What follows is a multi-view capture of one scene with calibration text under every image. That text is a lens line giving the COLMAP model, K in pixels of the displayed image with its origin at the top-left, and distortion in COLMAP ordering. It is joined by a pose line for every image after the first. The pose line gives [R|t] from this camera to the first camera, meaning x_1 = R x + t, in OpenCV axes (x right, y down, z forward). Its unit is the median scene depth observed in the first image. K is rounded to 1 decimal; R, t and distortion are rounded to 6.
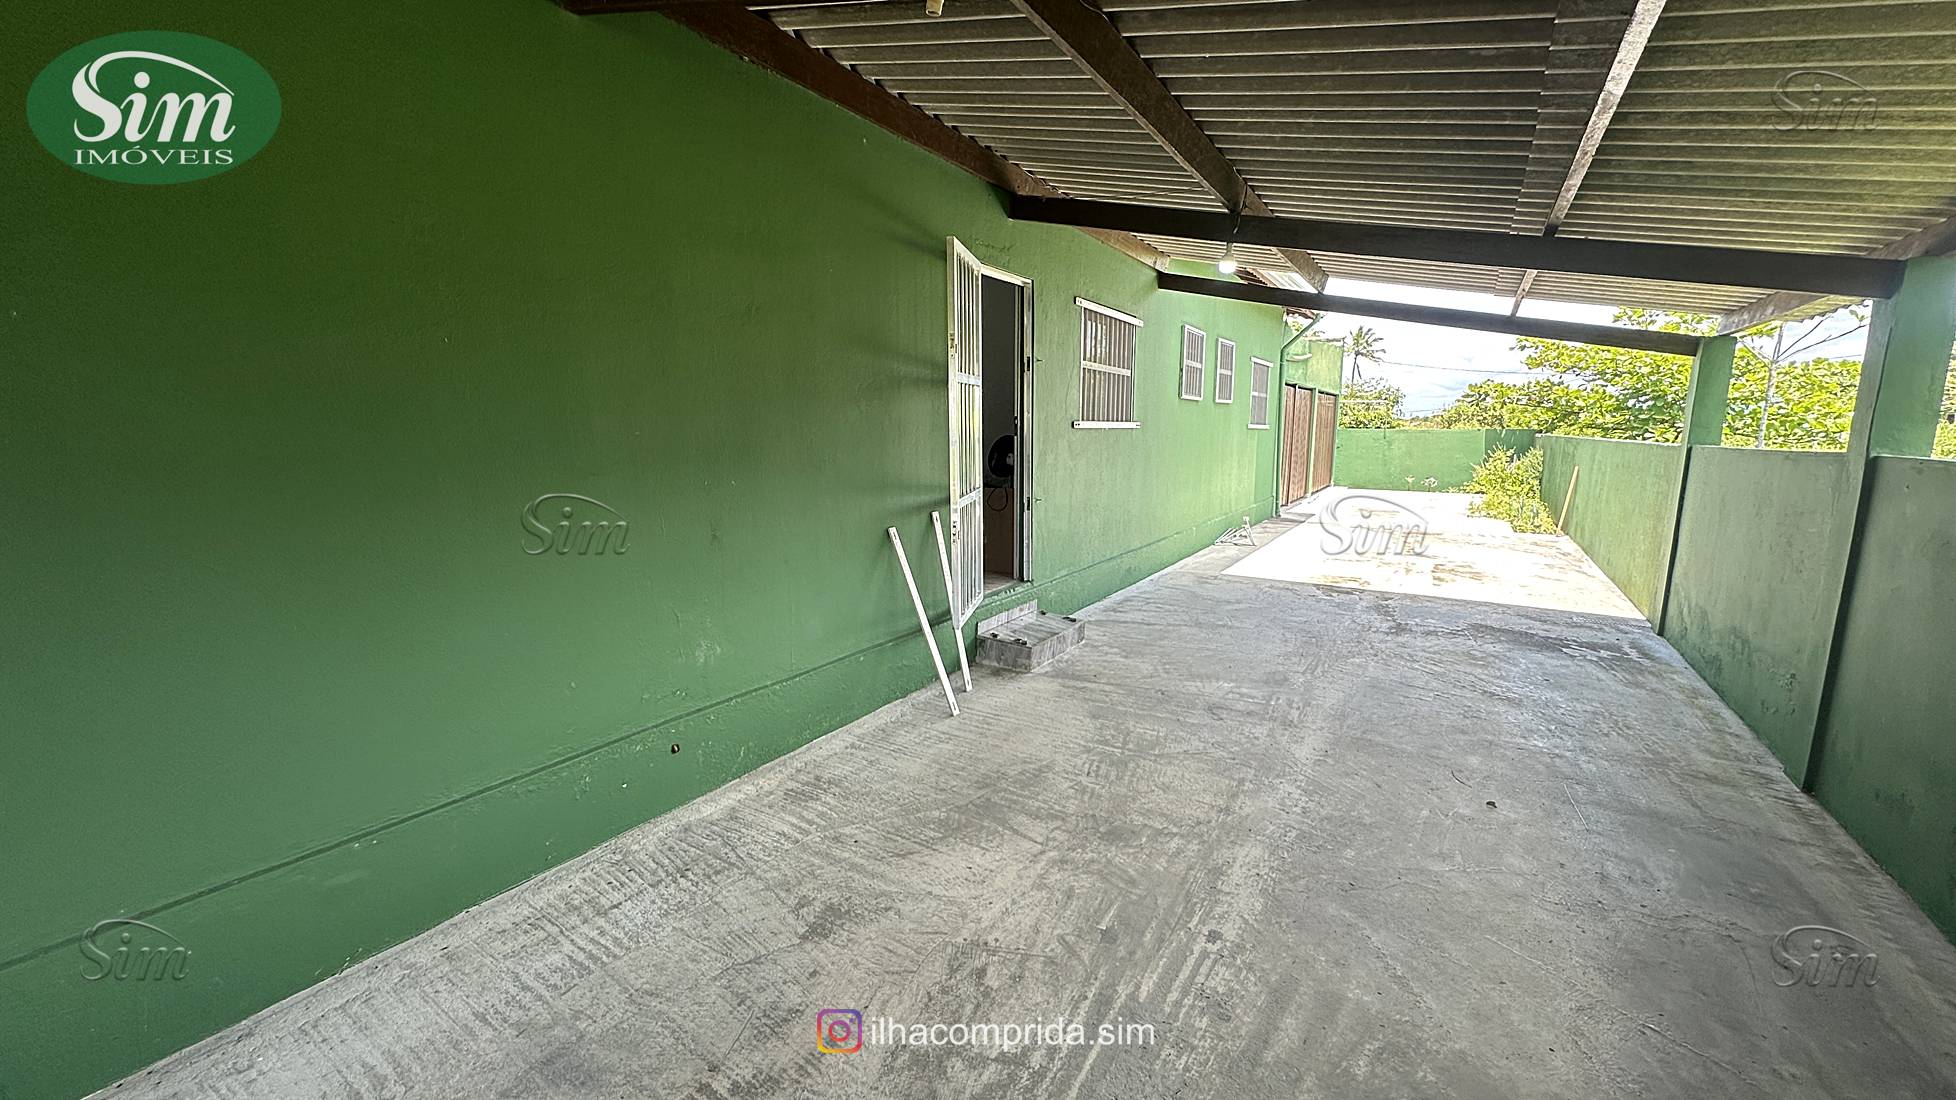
lens RADIAL K [[781.6, 0, 975.1], [0, 781.6, 551.1], [0, 0, 1]] dist [-0.001839, -0.000170]
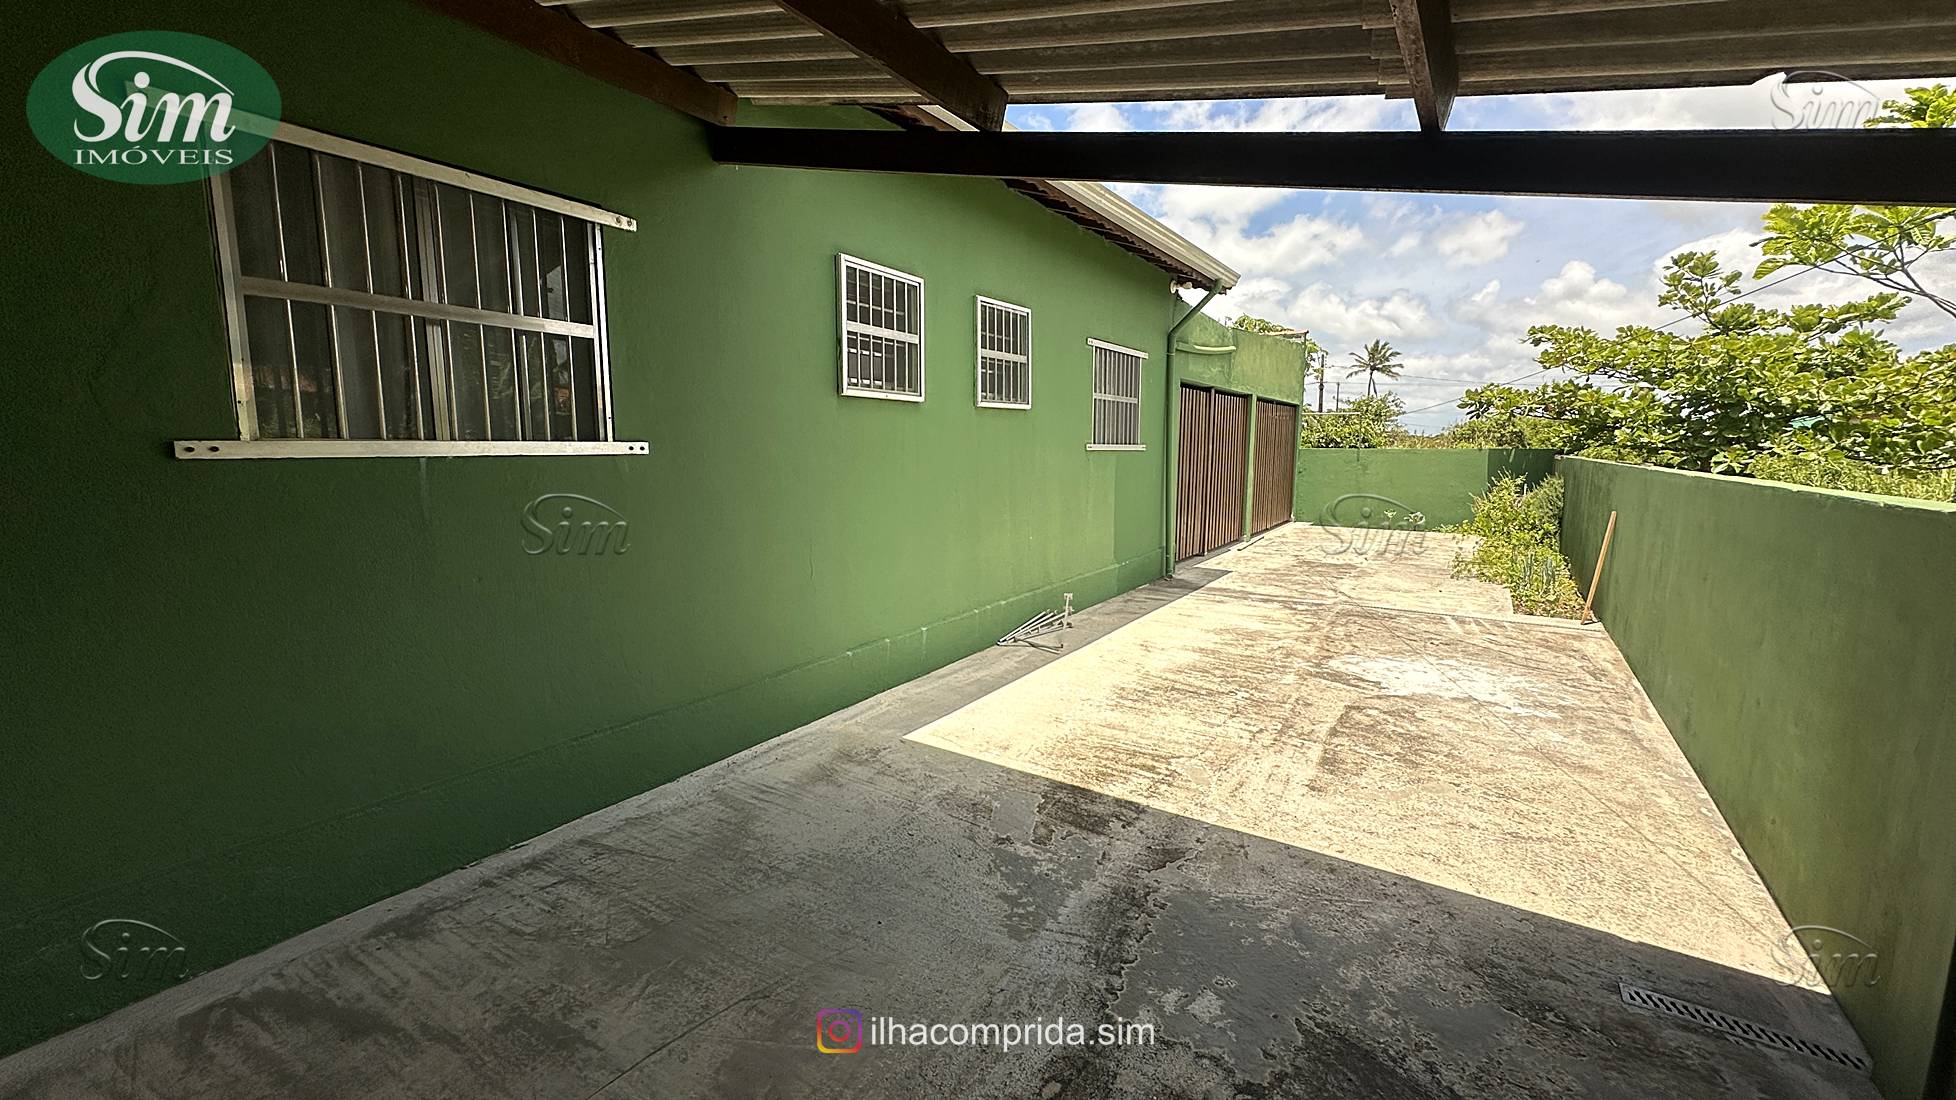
lens RADIAL K [[771.4, 0, 978.0], [0, 771.4, 550.0], [0, 0, 1]] dist [0.001255, 0.000095]
pose [[0.999581, 0.003671, -0.028716, 0.200698], [-0.004286, 0.999762, -0.021409, -0.044175], [0.028631, 0.021523, 0.999358, 0.265280]]
